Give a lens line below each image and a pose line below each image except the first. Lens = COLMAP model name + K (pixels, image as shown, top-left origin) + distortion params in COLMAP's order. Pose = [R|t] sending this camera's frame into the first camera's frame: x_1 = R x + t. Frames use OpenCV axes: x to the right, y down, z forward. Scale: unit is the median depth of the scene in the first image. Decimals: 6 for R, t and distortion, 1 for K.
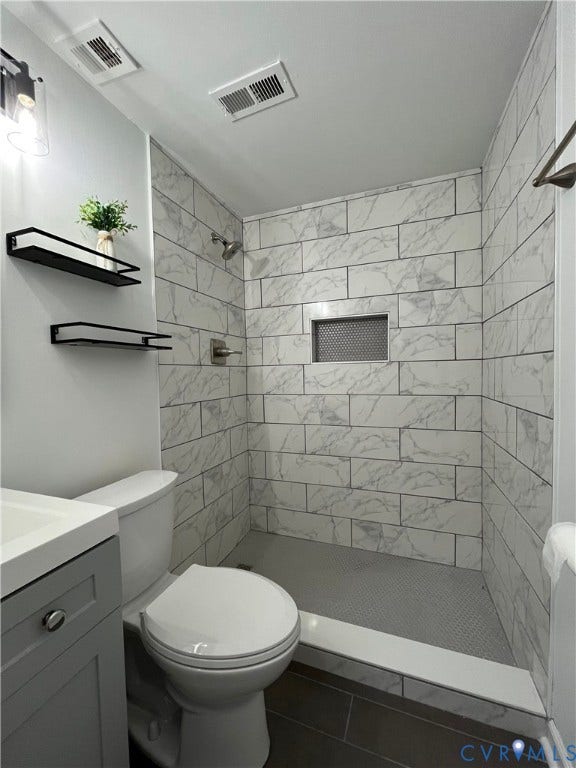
lens RADIAL K [[309.3, 0, 291.1], [0, 309.3, 384.4], [0, 0, 1]] dist [-0.002880, 0.000654]
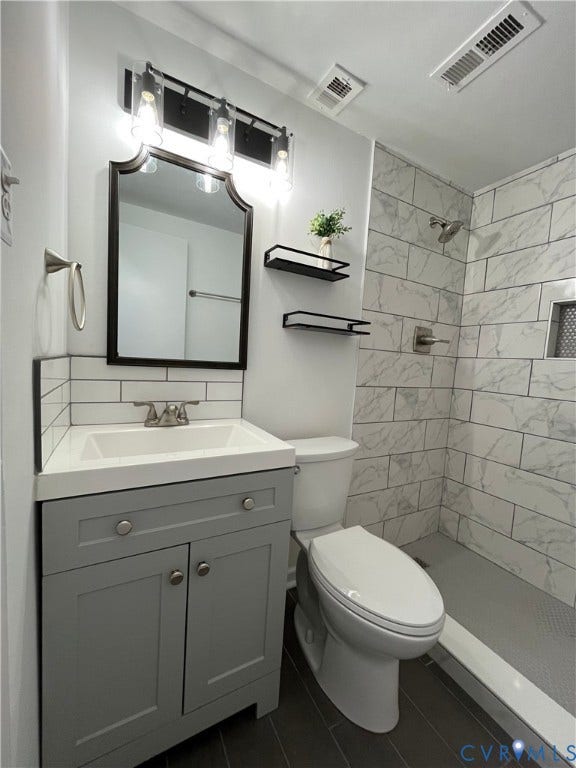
lens RADIAL K [[309.3, 0, 291.4], [0, 309.3, 383.5], [0, 0, 1]] dist [-0.002880, 0.000654]
pose [[0.757829, 0.117246, -0.641832, 0.122309], [-0.103269, 0.992876, 0.059440, 0.021336], [0.644228, 0.021236, 0.764538, -0.020314]]
